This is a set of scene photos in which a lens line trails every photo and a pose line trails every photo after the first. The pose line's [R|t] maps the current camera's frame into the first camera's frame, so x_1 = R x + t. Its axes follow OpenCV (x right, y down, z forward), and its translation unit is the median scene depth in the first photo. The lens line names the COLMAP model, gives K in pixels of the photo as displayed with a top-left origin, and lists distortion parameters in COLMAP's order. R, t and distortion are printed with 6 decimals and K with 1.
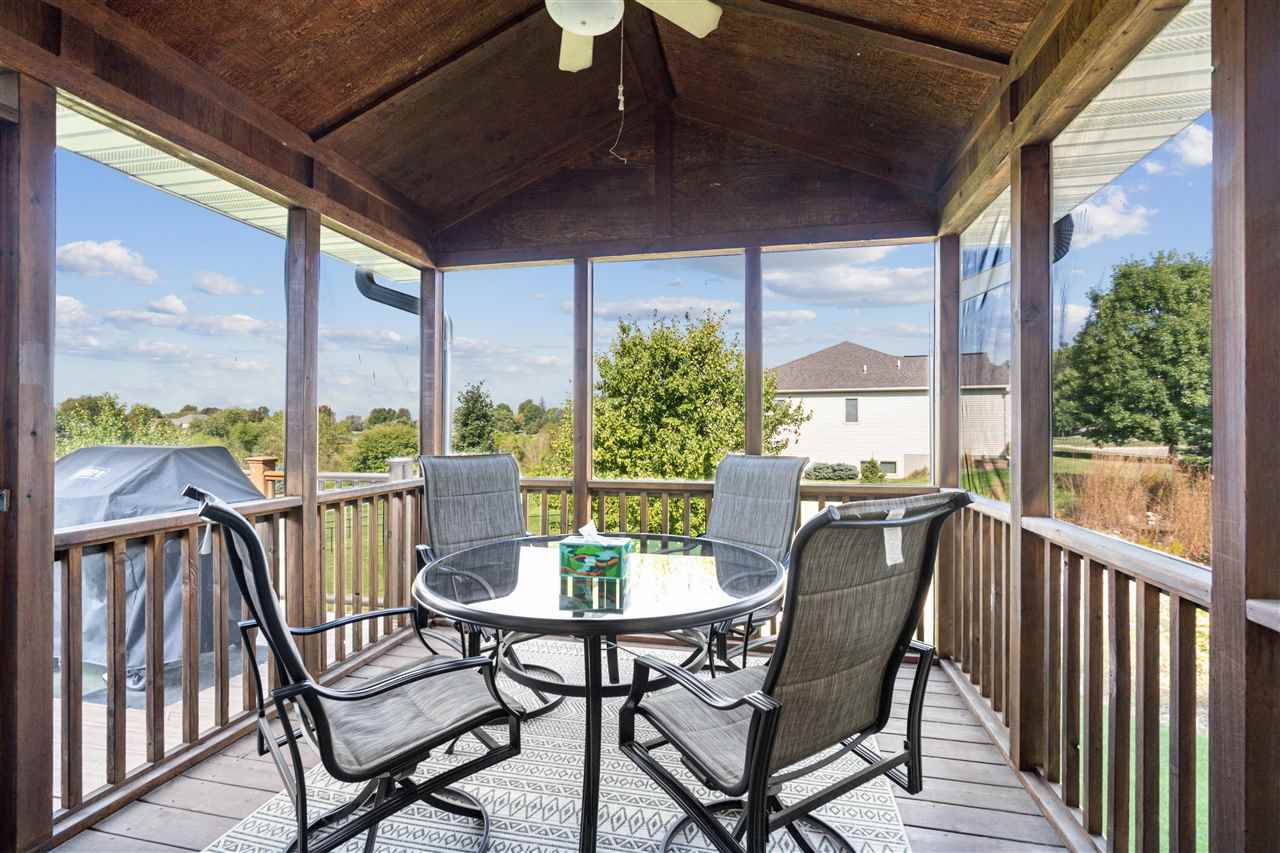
lens RADIAL K [[584.1, 0, 640.4], [0, 584.1, 426.2], [0, 0, 1]] dist [-0.003354, -0.000351]
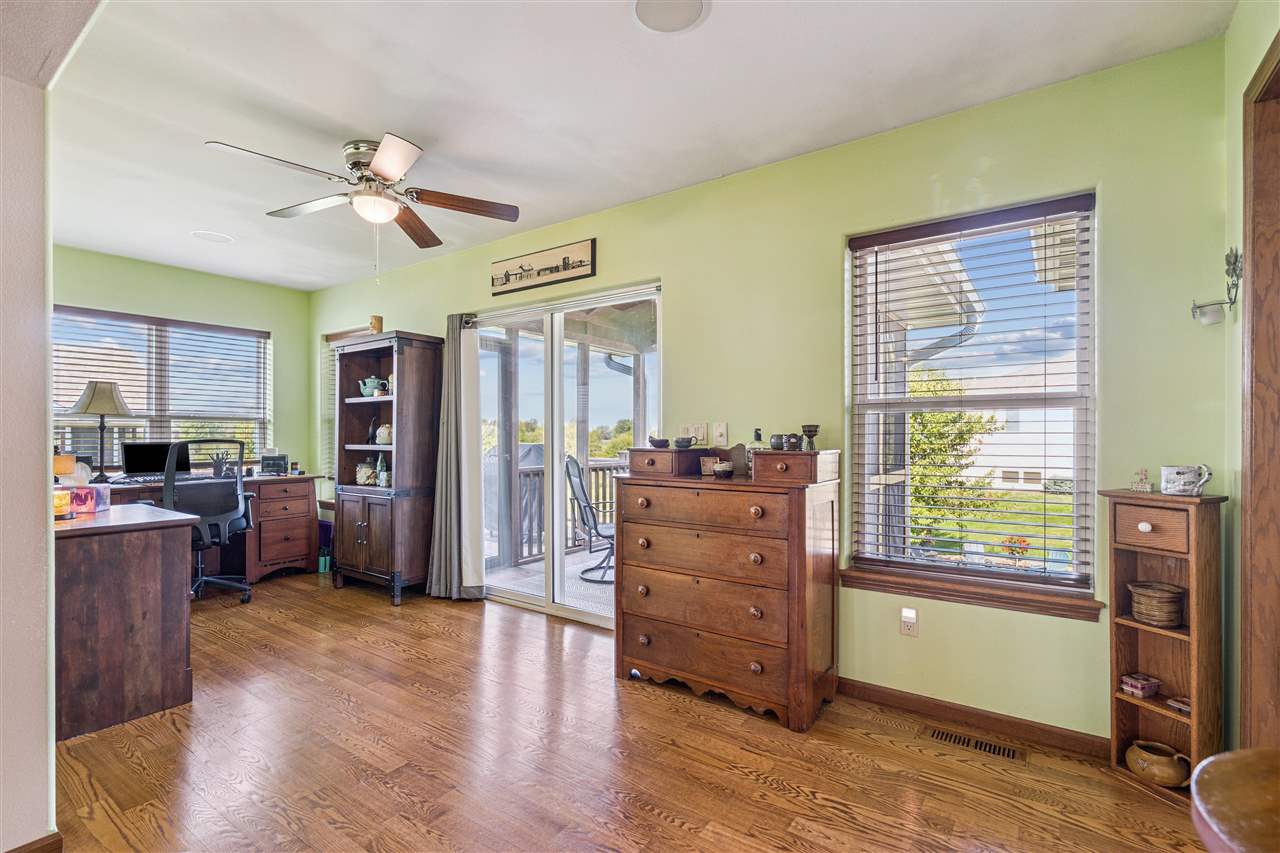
lens RADIAL K [[584.1, 0, 636.4], [0, 584.1, 435.1], [0, 0, 1]] dist [-0.003354, -0.000351]
pose [[0.921209, -0.002521, -0.389060, 0.377525], [0.002783, 0.999996, 0.000110, 0.003148], [0.389058, -0.001184, 0.921212, -0.767455]]
